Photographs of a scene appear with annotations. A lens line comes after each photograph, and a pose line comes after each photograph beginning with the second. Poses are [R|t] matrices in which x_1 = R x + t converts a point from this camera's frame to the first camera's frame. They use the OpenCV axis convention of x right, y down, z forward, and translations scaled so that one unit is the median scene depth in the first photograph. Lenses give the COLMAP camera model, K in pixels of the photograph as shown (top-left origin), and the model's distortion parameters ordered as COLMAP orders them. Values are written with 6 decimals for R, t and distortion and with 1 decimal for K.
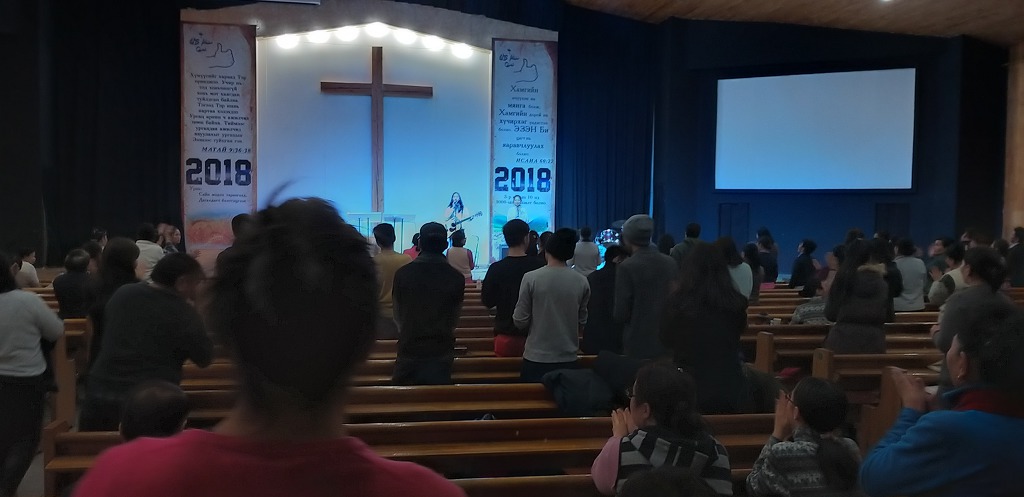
lens RADIAL K [[819.7, 0, 498.1], [0, 819.7, 256.6], [0, 0, 1]] dist [0.080393, -0.174977]
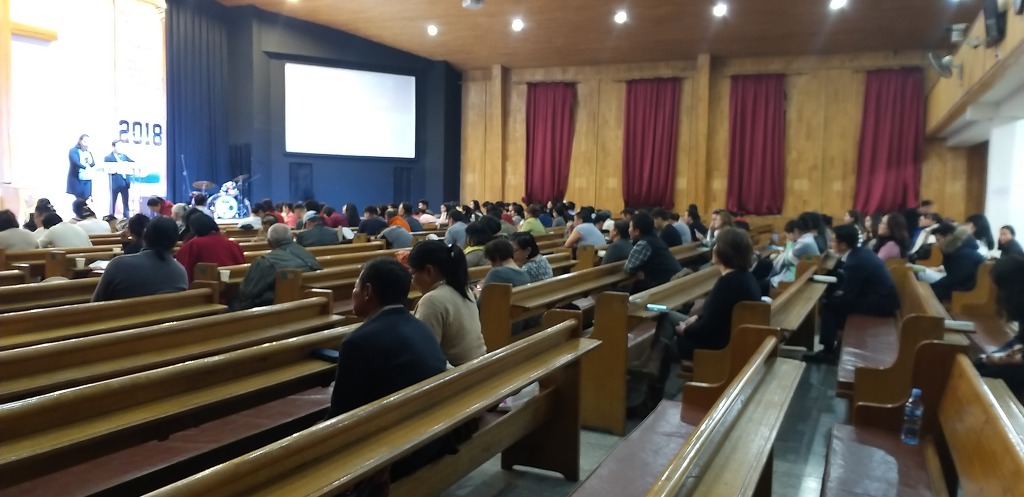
lens RADIAL K [[819.7, 0, 498.1], [0, 819.7, 256.6], [0, 0, 1]] dist [0.080393, -0.174977]
pose [[0.557613, -0.064096, 0.827623, -0.600251], [0.017796, 0.997708, 0.065278, 0.002110], [-0.829910, -0.021671, 0.557476, 0.032663]]
